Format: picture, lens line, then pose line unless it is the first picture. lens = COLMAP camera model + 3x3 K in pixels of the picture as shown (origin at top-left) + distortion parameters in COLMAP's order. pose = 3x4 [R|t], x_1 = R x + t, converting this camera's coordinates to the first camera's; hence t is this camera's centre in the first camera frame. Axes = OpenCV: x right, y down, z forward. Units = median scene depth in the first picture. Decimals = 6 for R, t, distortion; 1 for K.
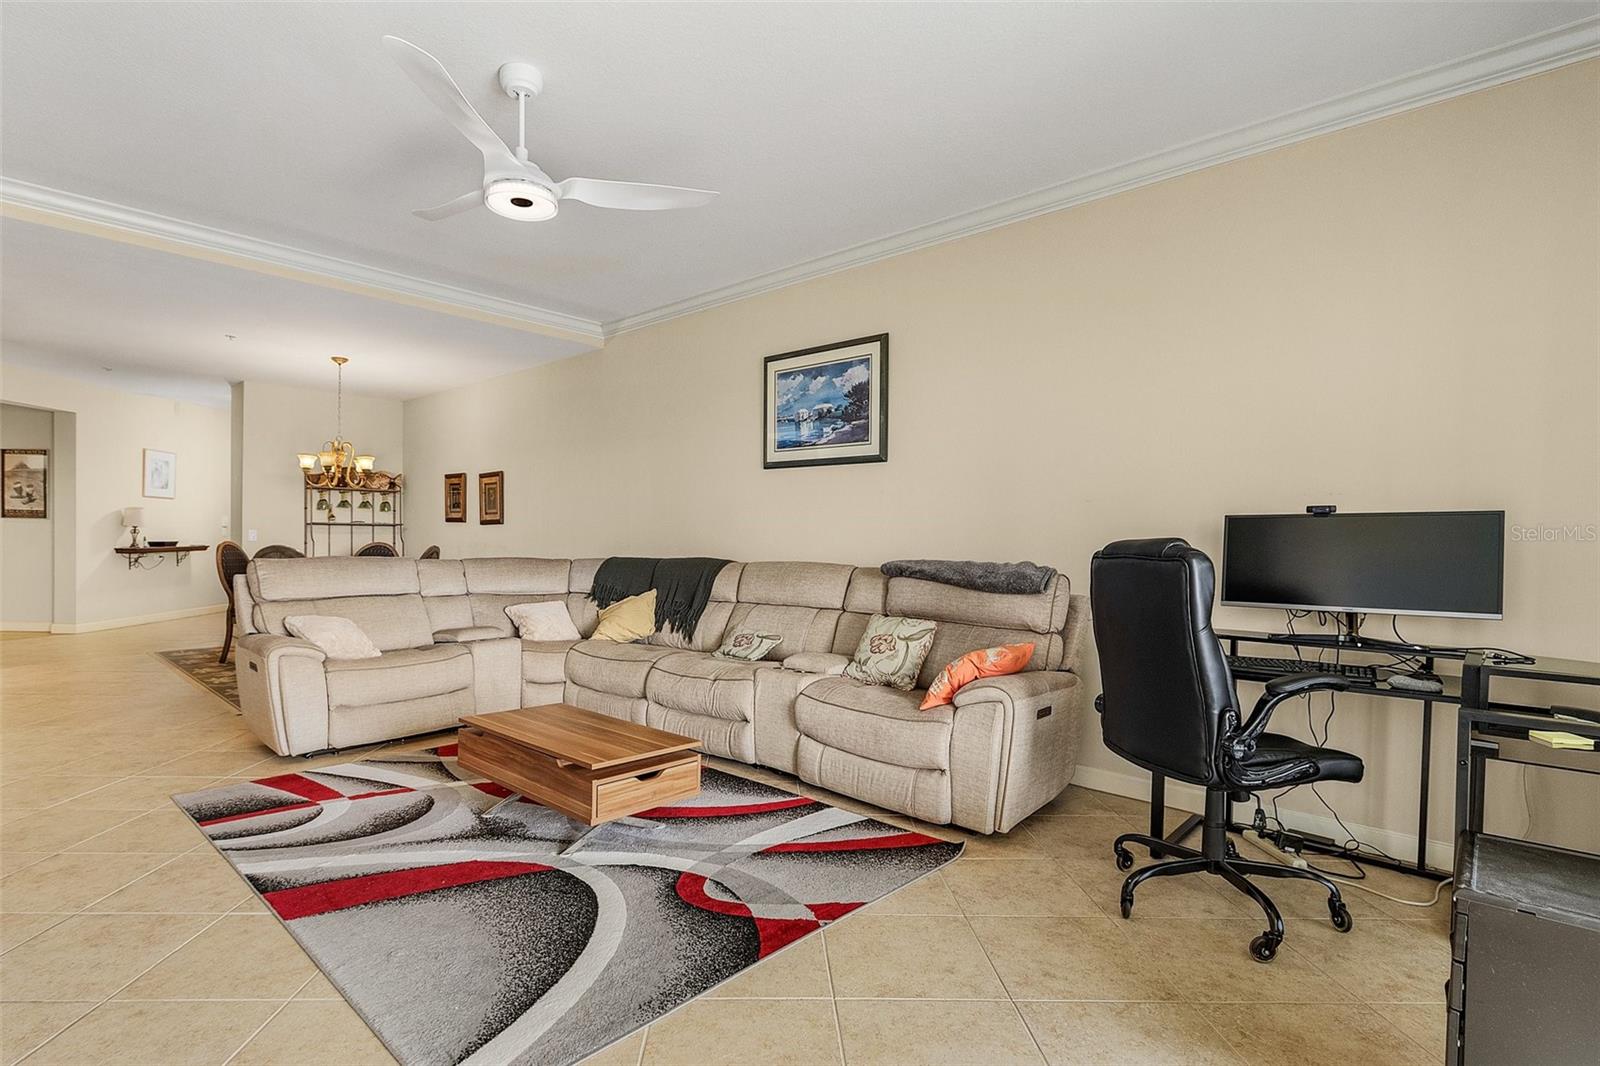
lens RADIAL K [[759.0, 0, 743.6], [0, 759.0, 539.9], [0, 0, 1]] dist [-0.000430, -0.000351]
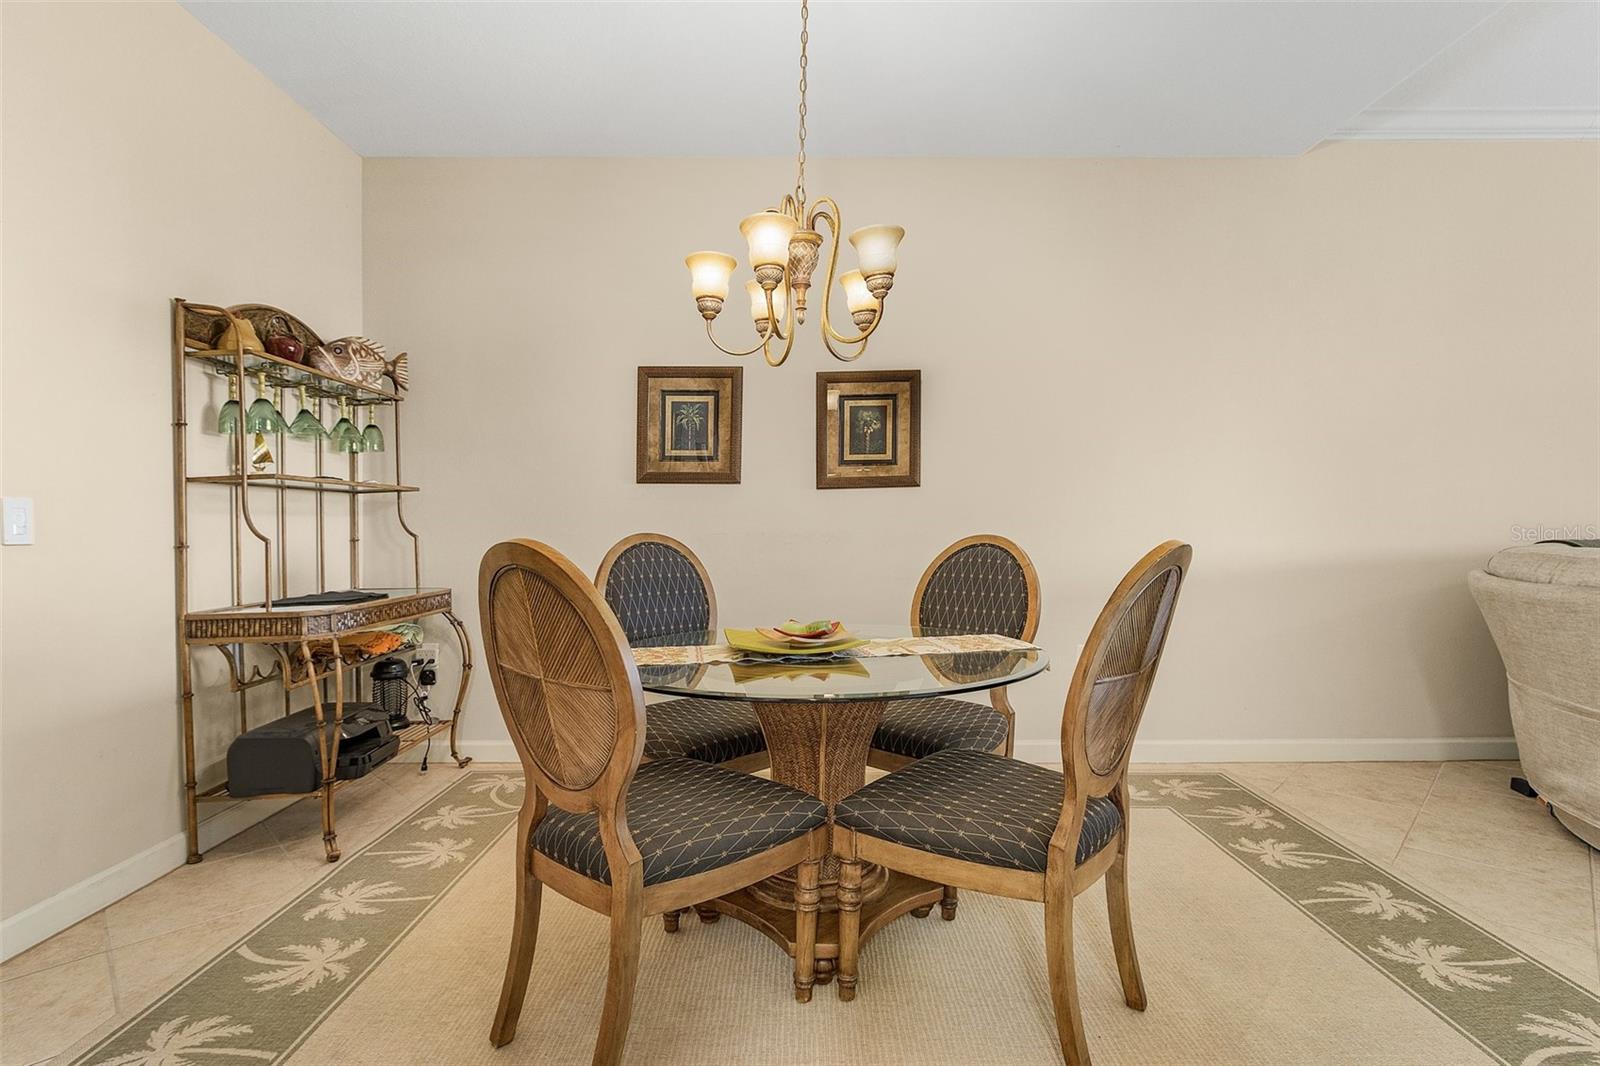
lens RADIAL K [[771.3, 0, 800.7], [0, 771.3, 600.6], [0, 0, 1]] dist [0.003352, -0.000882]
pose [[0.725177, -0.080582, 0.683831, -1.136851], [0.017442, 0.994960, 0.098749, 0.000604], [-0.688342, -0.059683, 0.722927, 1.145756]]
